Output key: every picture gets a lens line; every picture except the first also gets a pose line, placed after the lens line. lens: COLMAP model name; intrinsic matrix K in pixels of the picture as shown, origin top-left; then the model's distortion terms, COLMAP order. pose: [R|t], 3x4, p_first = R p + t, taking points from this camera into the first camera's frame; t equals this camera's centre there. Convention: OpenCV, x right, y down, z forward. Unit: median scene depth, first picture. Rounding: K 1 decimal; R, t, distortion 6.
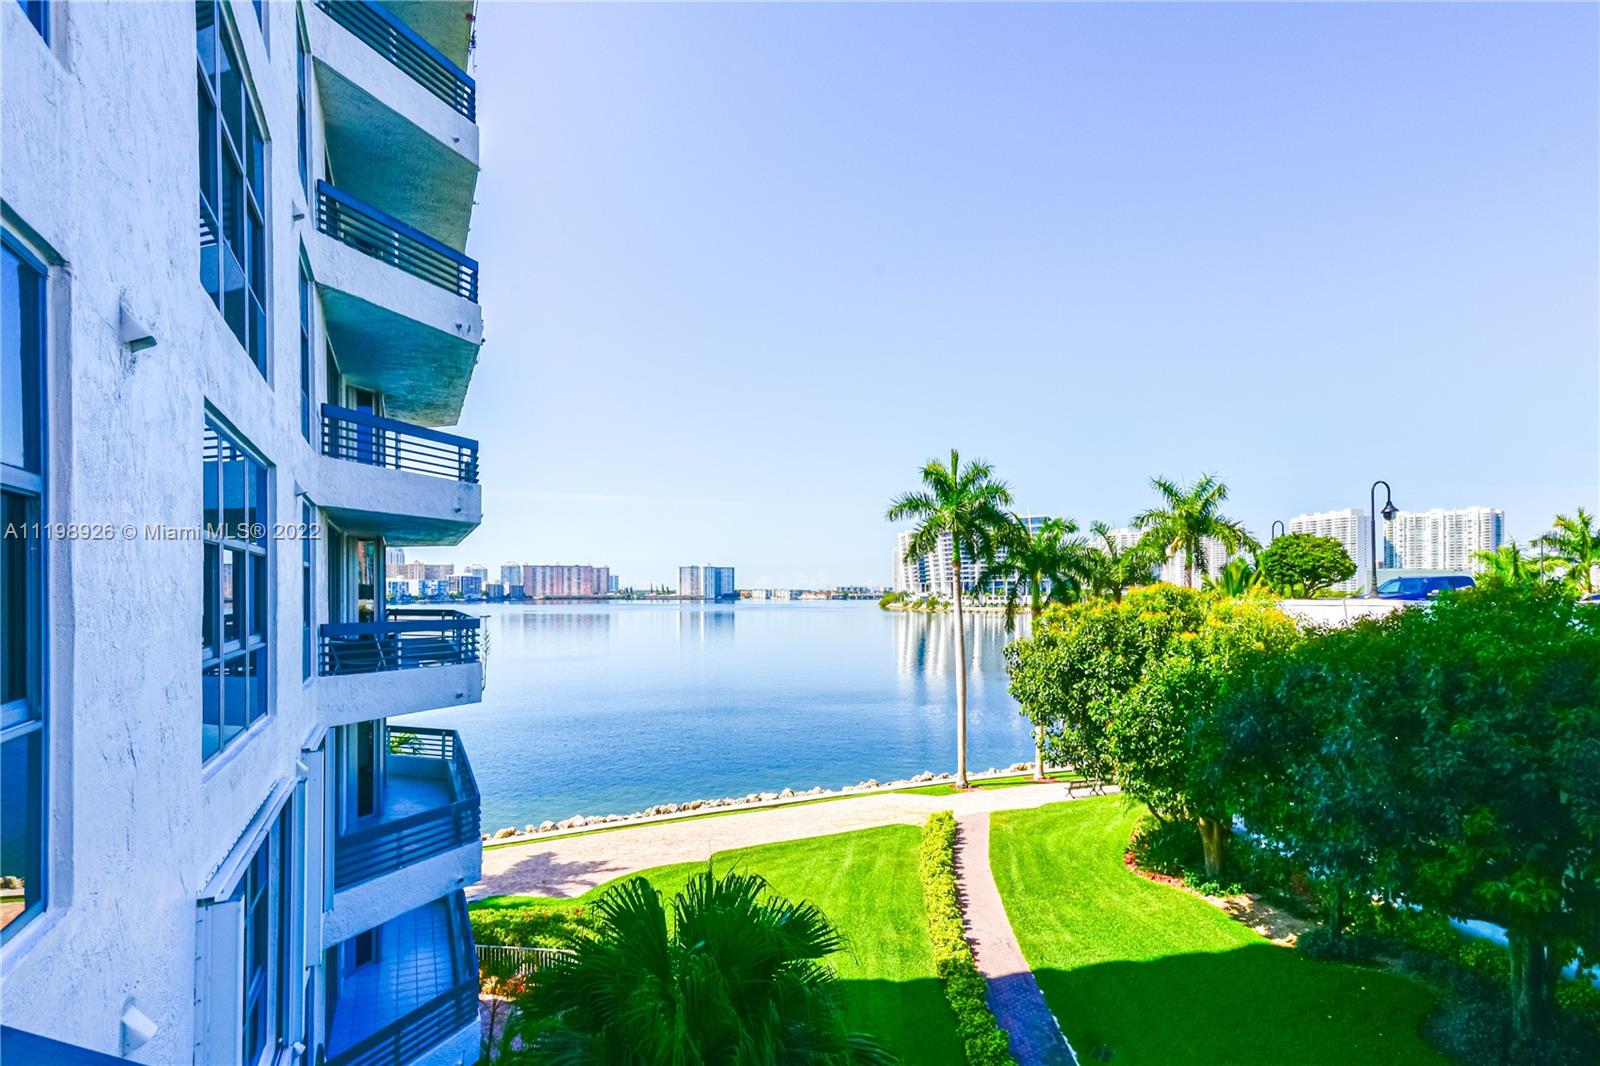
lens RADIAL K [[859.7, 0, 803.8], [0, 859.7, 588.2], [0, 0, 1]] dist [0.021340, 0.001532]
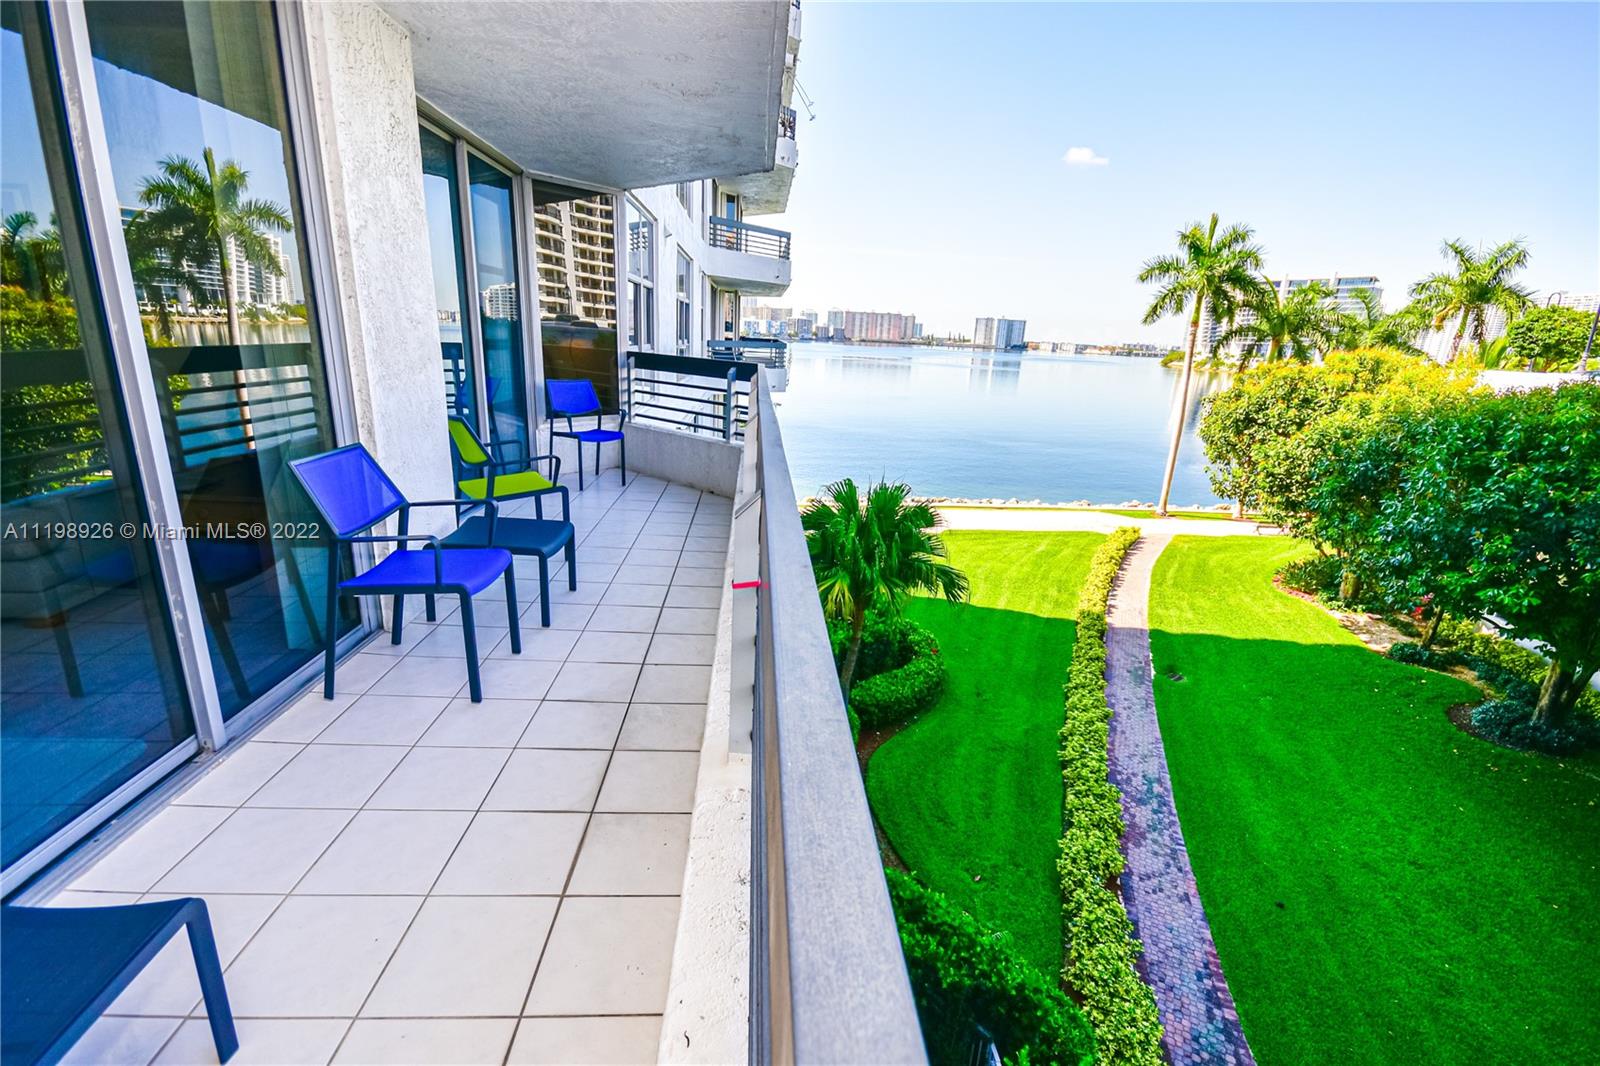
lens RADIAL K [[720.0, 0, 795.6], [0, 720.0, 534.3], [0, 0, 1]] dist [0.010740, -0.001715]
pose [[0.927428, 0.144676, -0.344885, 0.060243], [-0.047954, 0.960538, 0.273985, 0.002074], [0.370914, -0.237563, 0.897768, -0.118294]]
